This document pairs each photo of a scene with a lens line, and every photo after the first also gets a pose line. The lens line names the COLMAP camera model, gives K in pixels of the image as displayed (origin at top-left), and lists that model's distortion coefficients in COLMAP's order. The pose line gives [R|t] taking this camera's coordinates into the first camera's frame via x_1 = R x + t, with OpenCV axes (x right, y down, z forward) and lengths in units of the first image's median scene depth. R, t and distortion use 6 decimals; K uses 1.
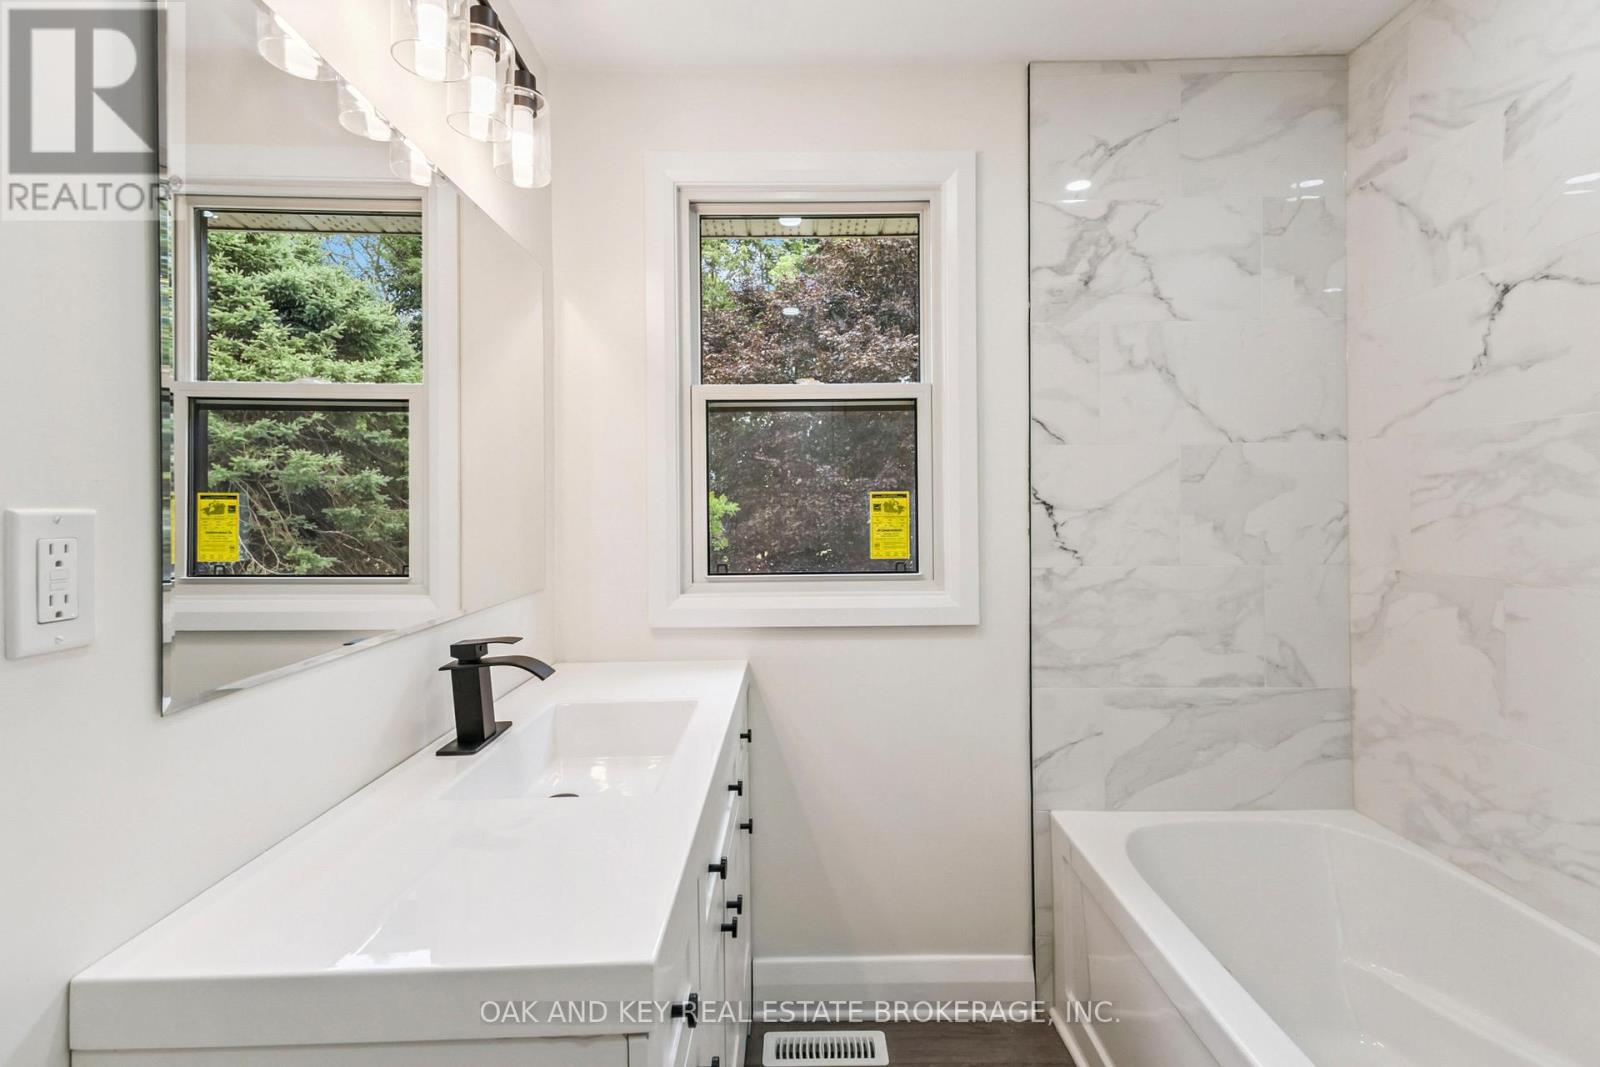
lens RADIAL K [[748.0, 0, 794.3], [0, 748.0, 510.7], [0, 0, 1]] dist [0.026333, -0.007289]
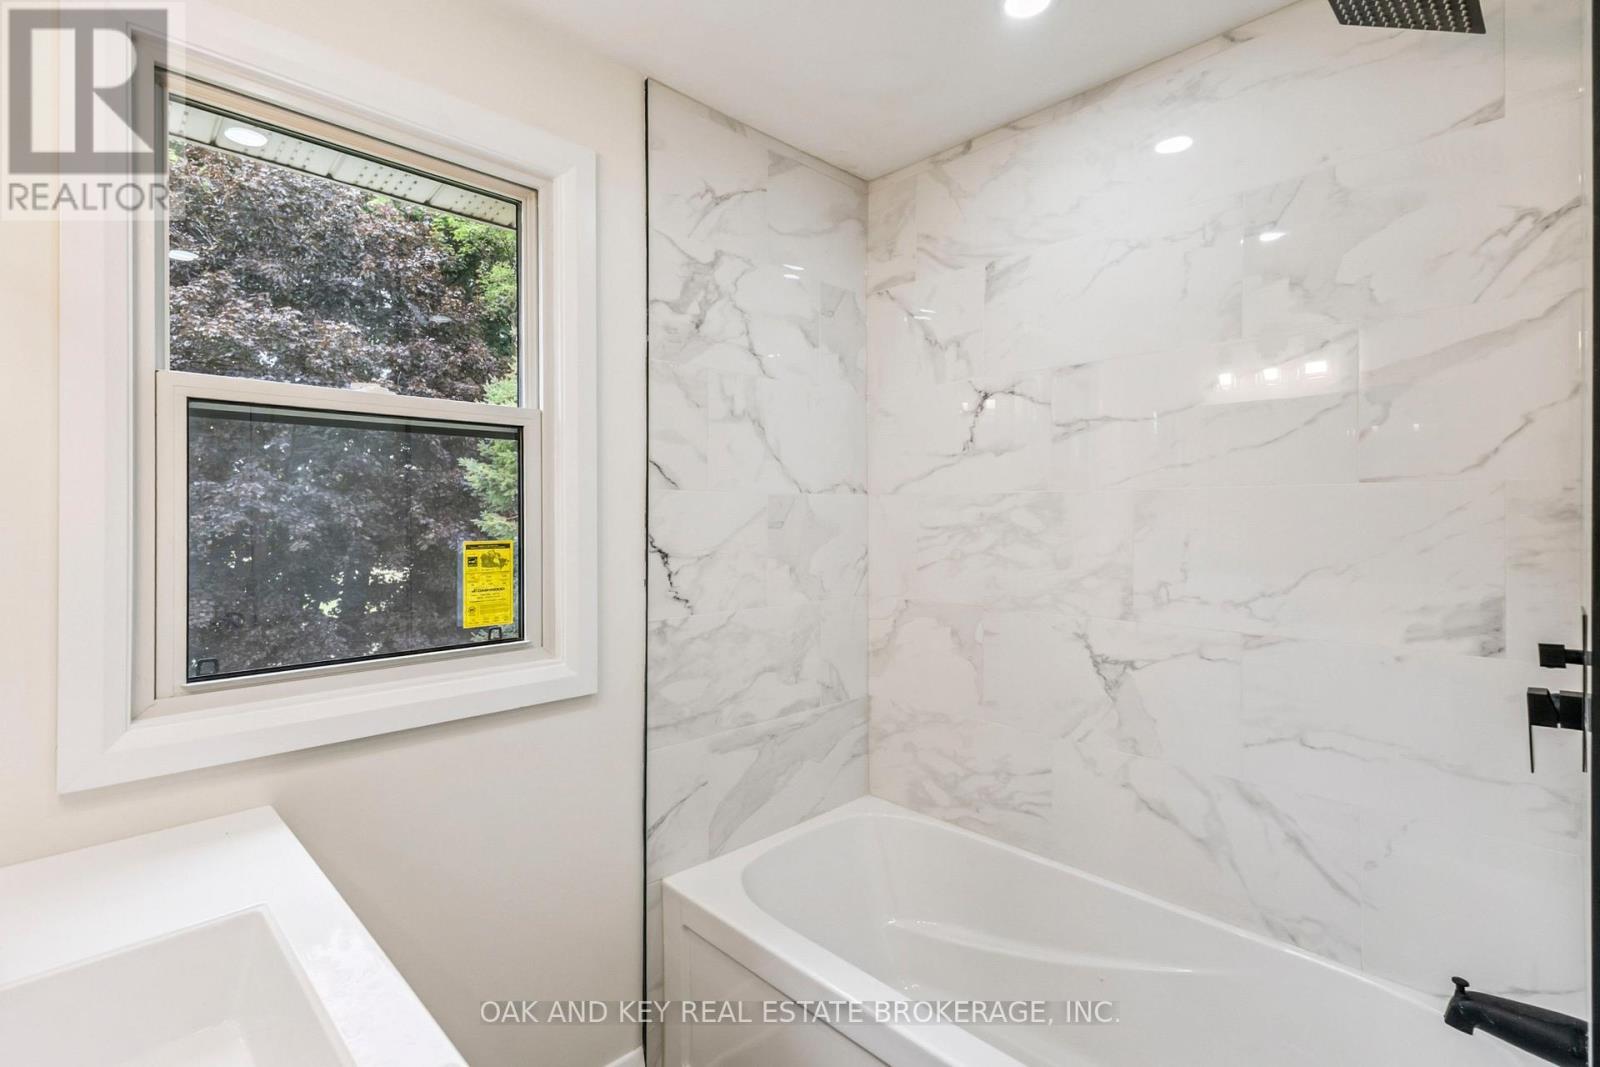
lens RADIAL K [[748.0, 0, 803.4], [0, 748.0, 515.4], [0, 0, 1]] dist [0.026333, -0.007289]
pose [[0.710538, 0.007640, 0.703618, -0.199731], [-0.003607, 0.999967, -0.007215, -0.049260], [-0.703650, 0.002589, 0.710542, 0.208473]]
